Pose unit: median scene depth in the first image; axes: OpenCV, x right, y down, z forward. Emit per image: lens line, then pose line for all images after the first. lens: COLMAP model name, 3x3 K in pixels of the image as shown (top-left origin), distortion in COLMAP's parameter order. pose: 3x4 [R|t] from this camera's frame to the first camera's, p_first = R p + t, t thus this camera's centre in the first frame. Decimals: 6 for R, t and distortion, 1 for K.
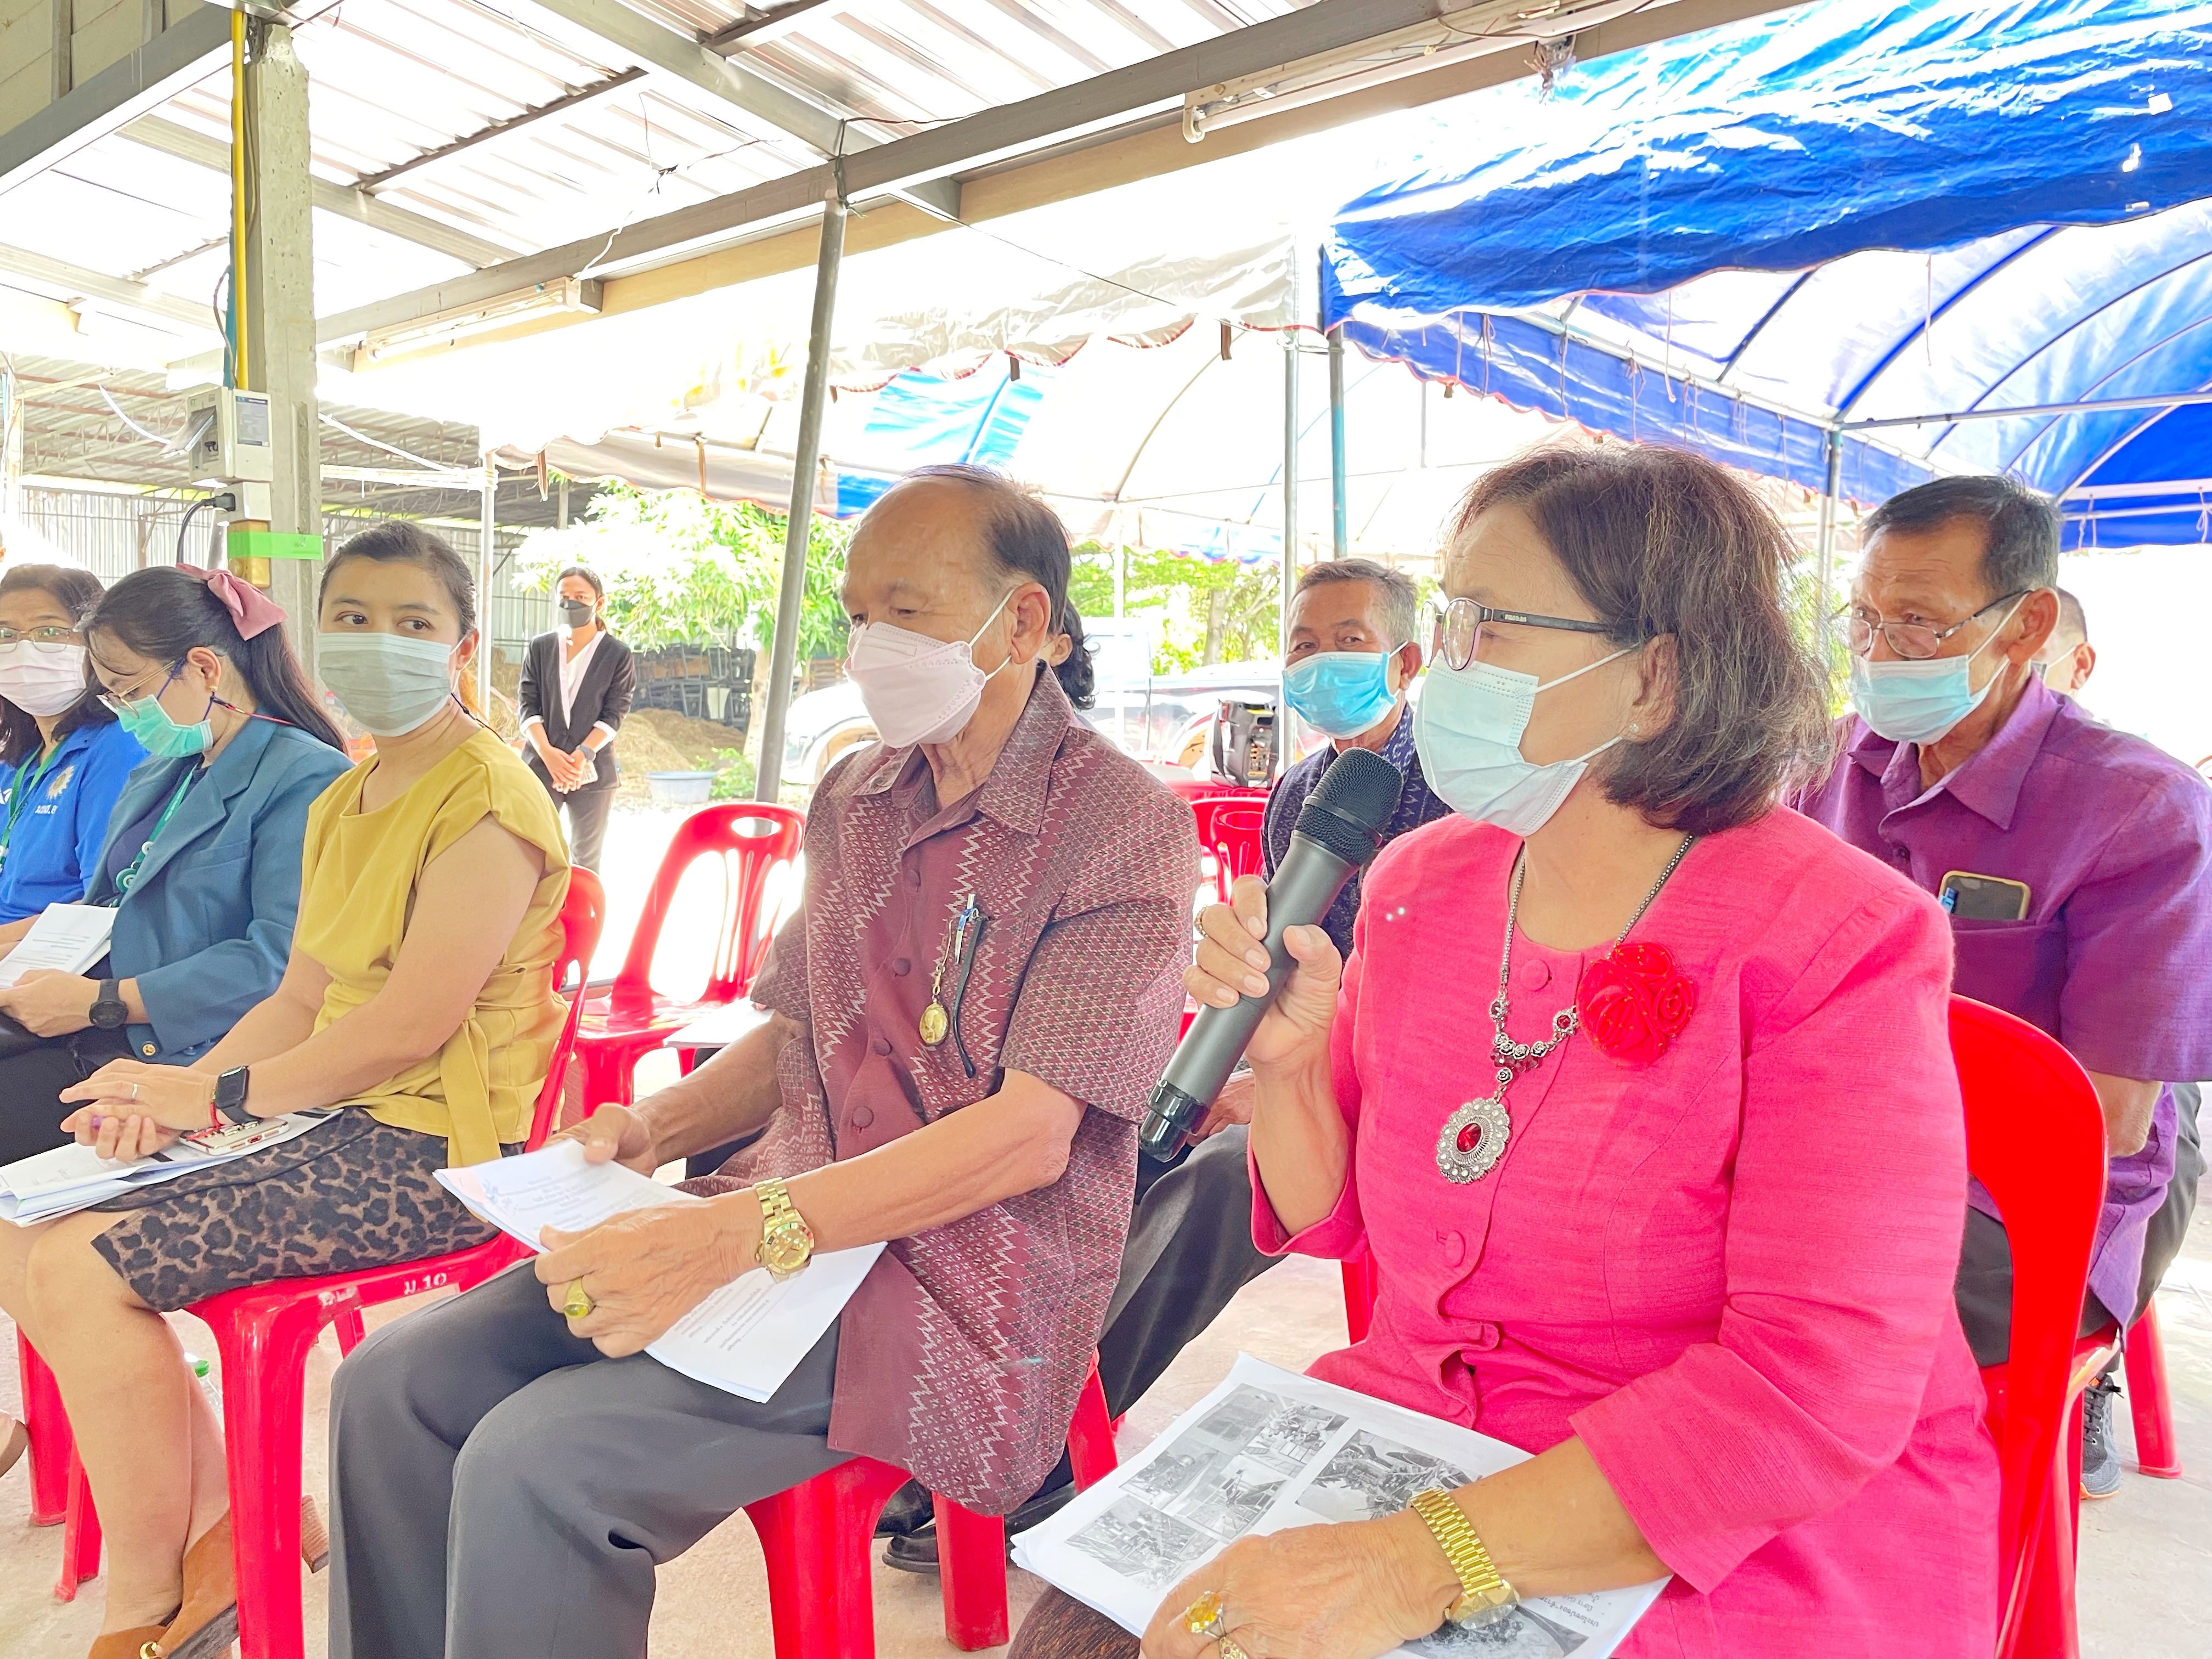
lens RADIAL K [[1689.1, 0, 1106.0], [0, 1689.1, 829.5], [0, 0, 1]] dist [0.050992, -0.062674]
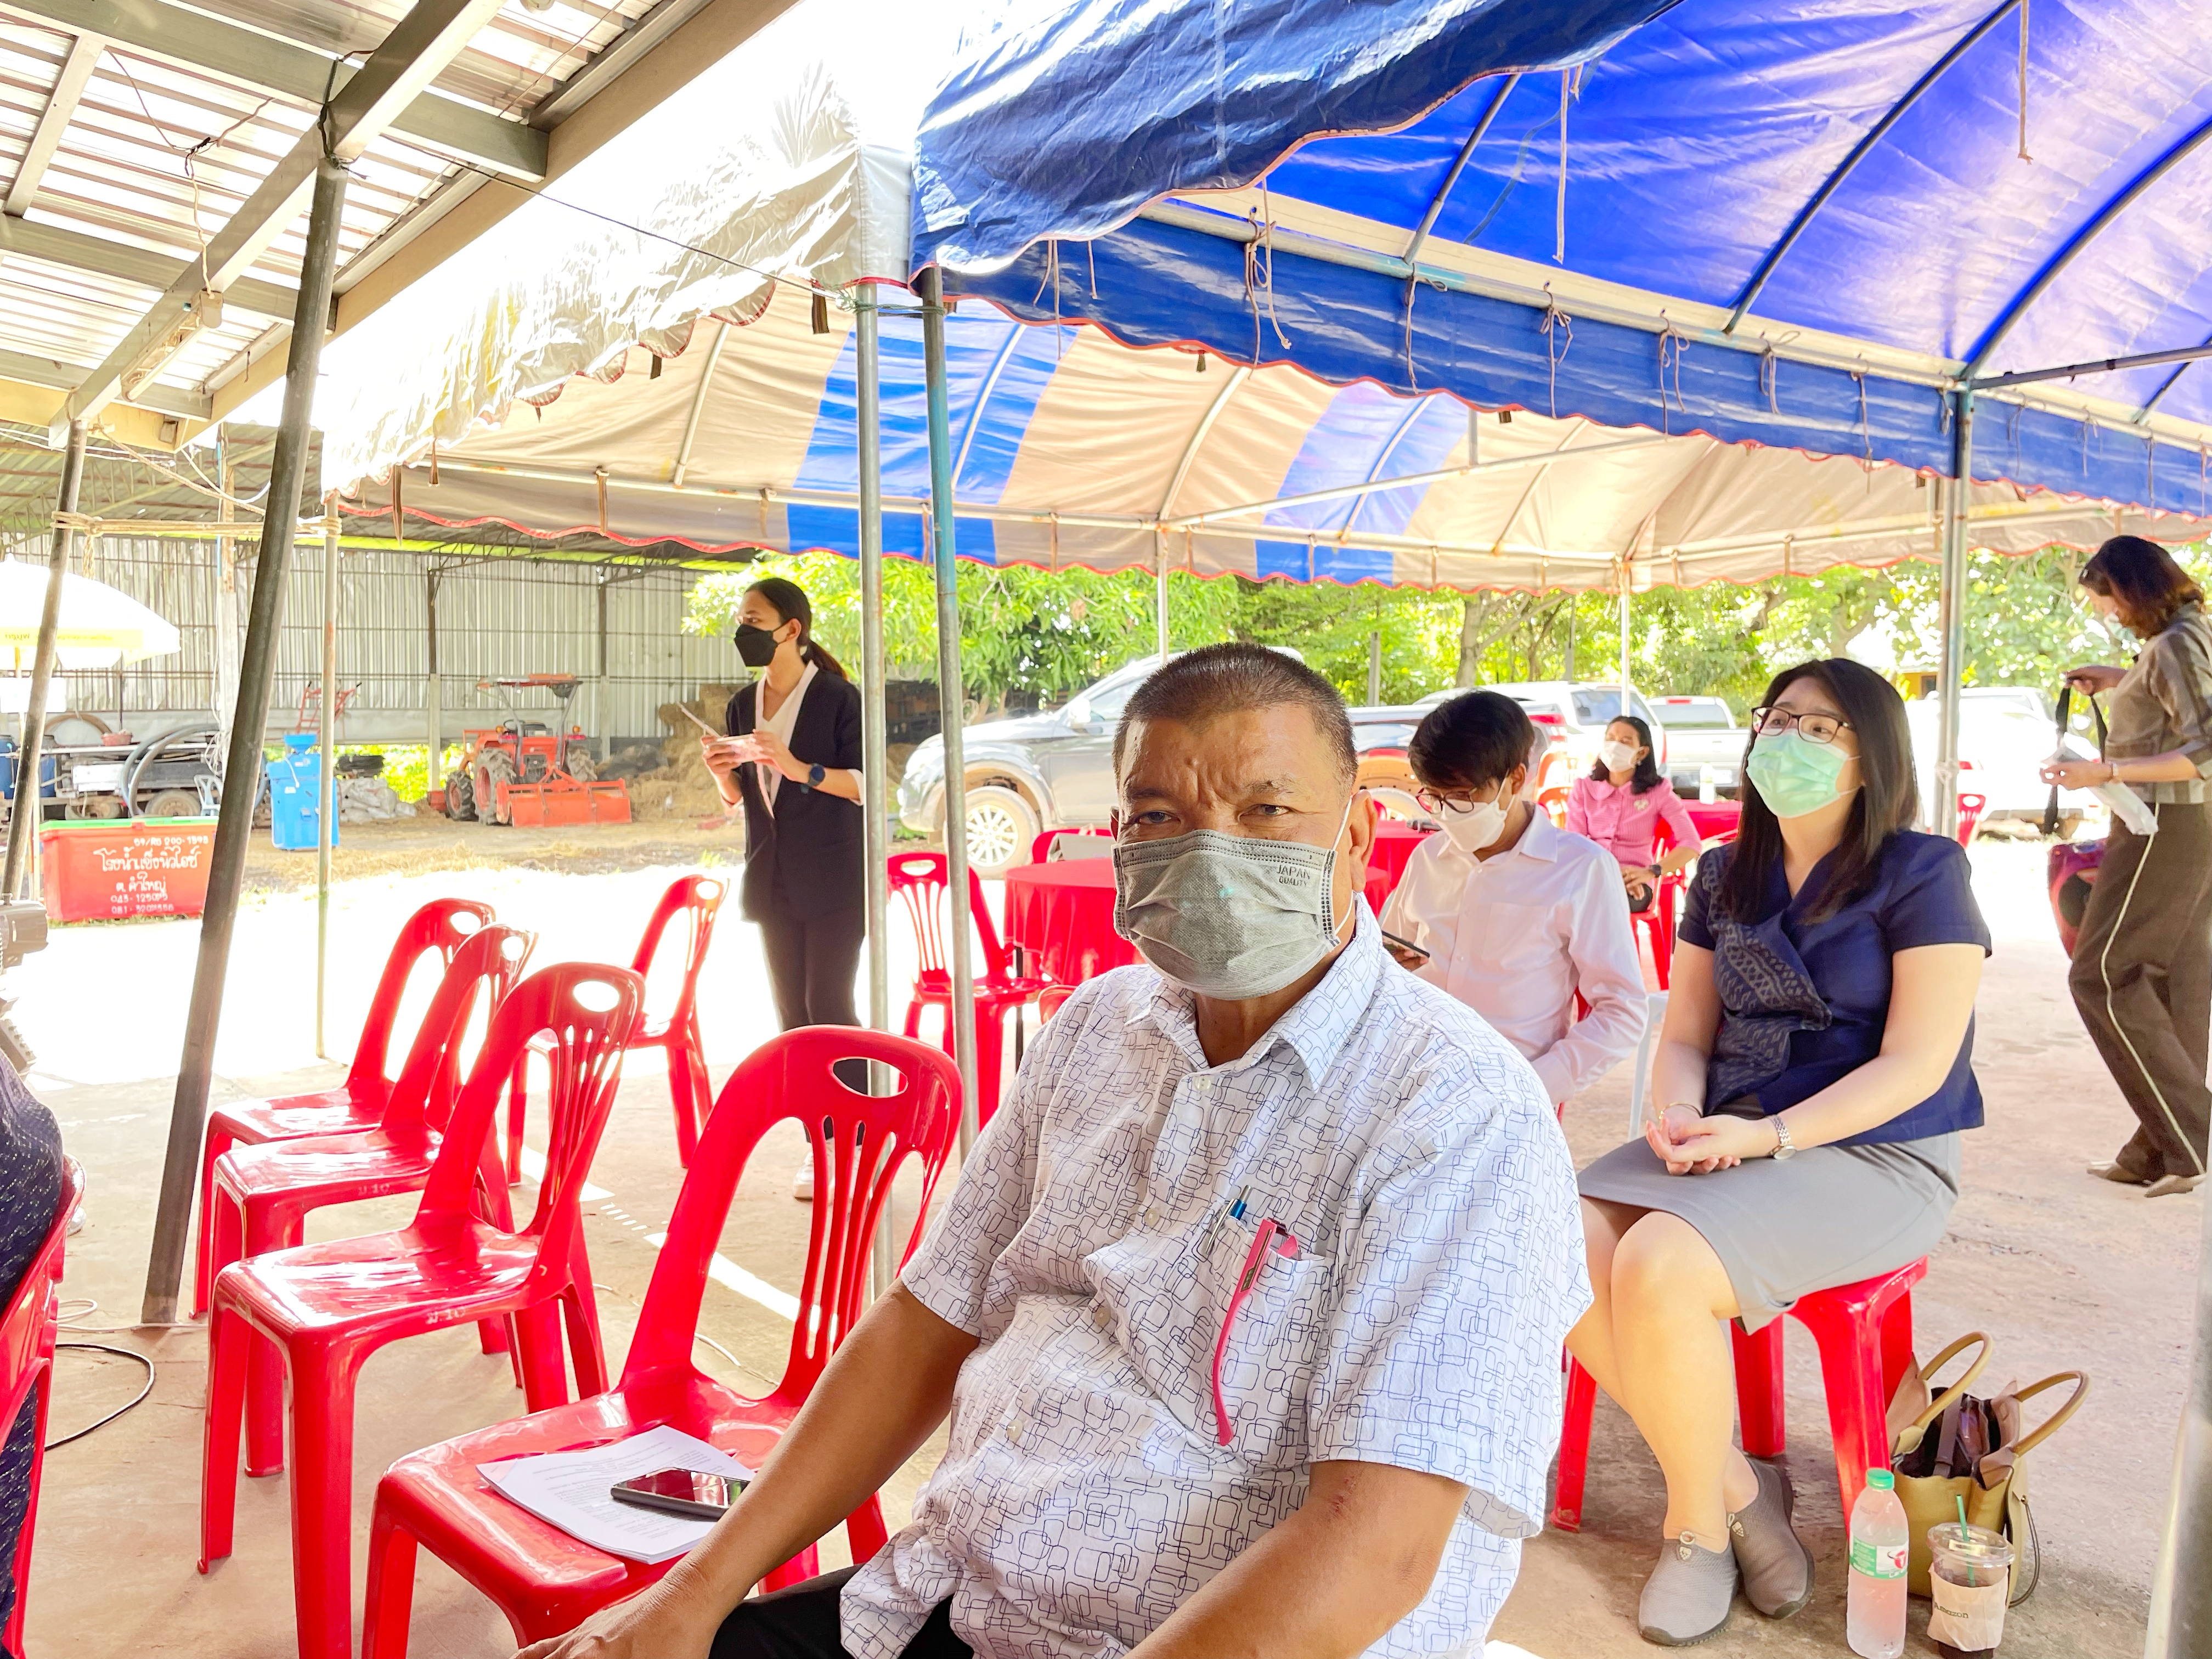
lens RADIAL K [[1689.1, 0, 1106.0], [0, 1689.1, 829.5], [0, 0, 1]] dist [0.050992, -0.062674]
pose [[0.979062, -0.004830, -0.203504, 0.381465], [0.002323, 0.999918, -0.012560, -0.055794], [0.203548, 0.011825, 0.978994, 0.333718]]
